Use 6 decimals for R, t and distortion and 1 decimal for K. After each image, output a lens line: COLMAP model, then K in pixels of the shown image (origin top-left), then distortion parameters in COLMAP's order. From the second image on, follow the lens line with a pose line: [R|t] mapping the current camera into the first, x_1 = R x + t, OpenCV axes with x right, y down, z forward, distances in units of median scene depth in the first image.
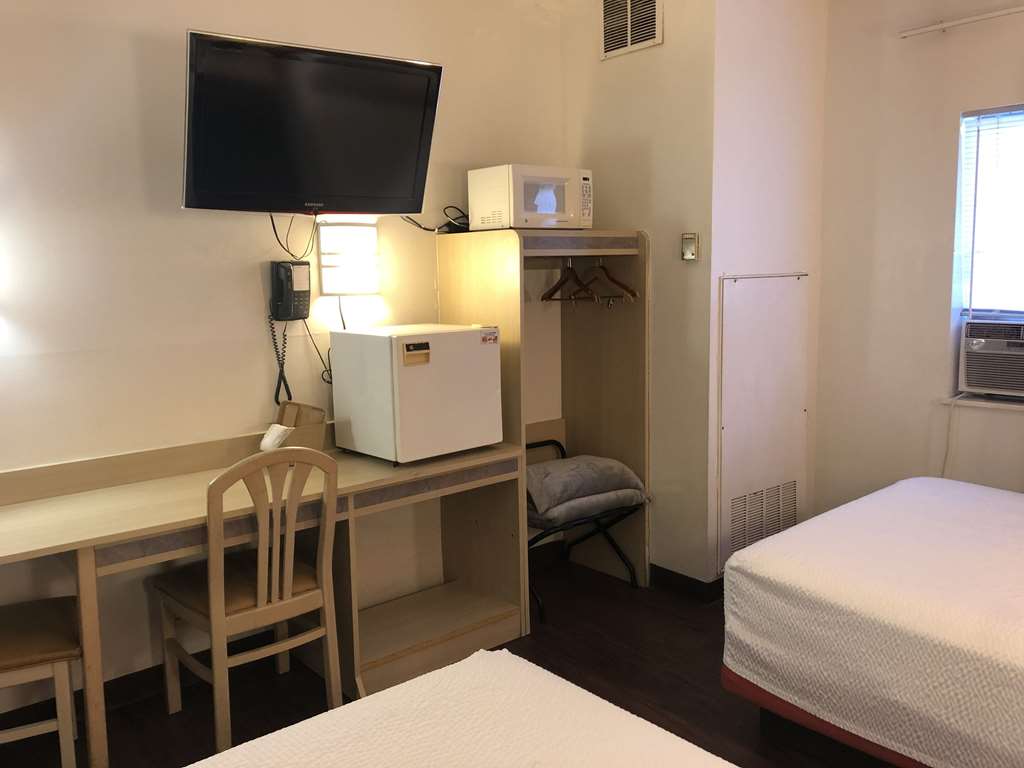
lens RADIAL K [[852.1, 0, 512.3], [0, 852.1, 376.8], [0, 0, 1]] dist [0.031315, -0.005695]
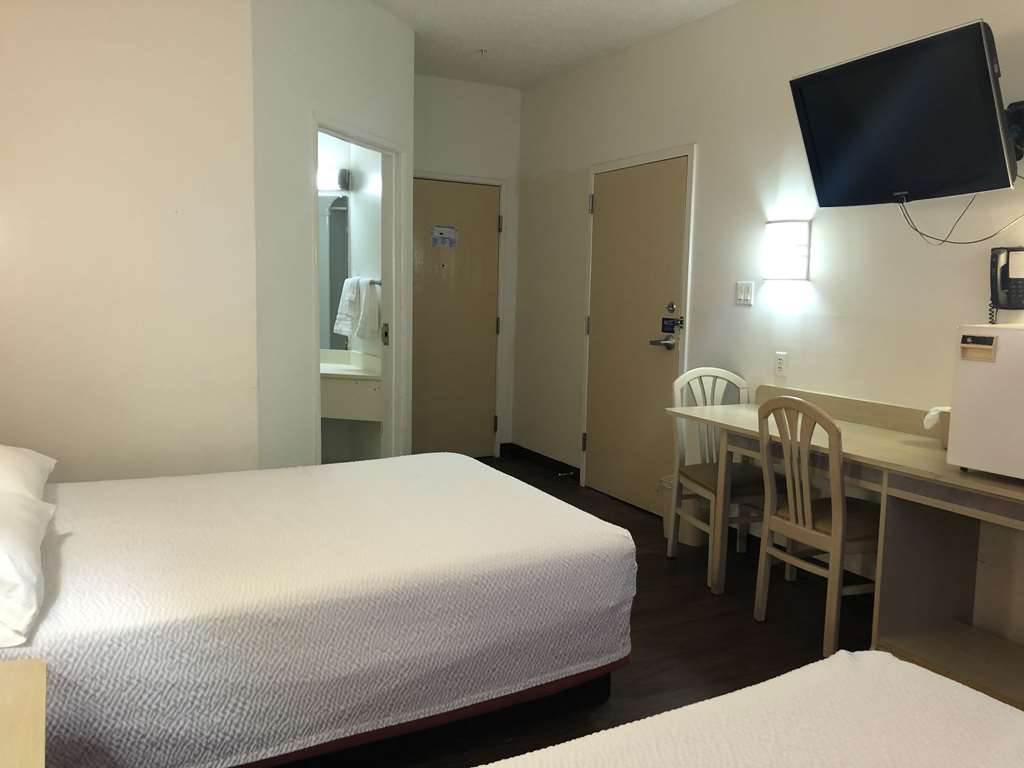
lens RADIAL K [[852.1, 0, 513.3], [0, 852.1, 382.1], [0, 0, 1]] dist [0.031315, -0.005695]
pose [[-0.282495, 0.118131, -0.951967, 0.951473], [-0.130057, 0.978509, 0.160018, -0.079239], [0.950411, 0.169014, -0.261060, 0.857839]]
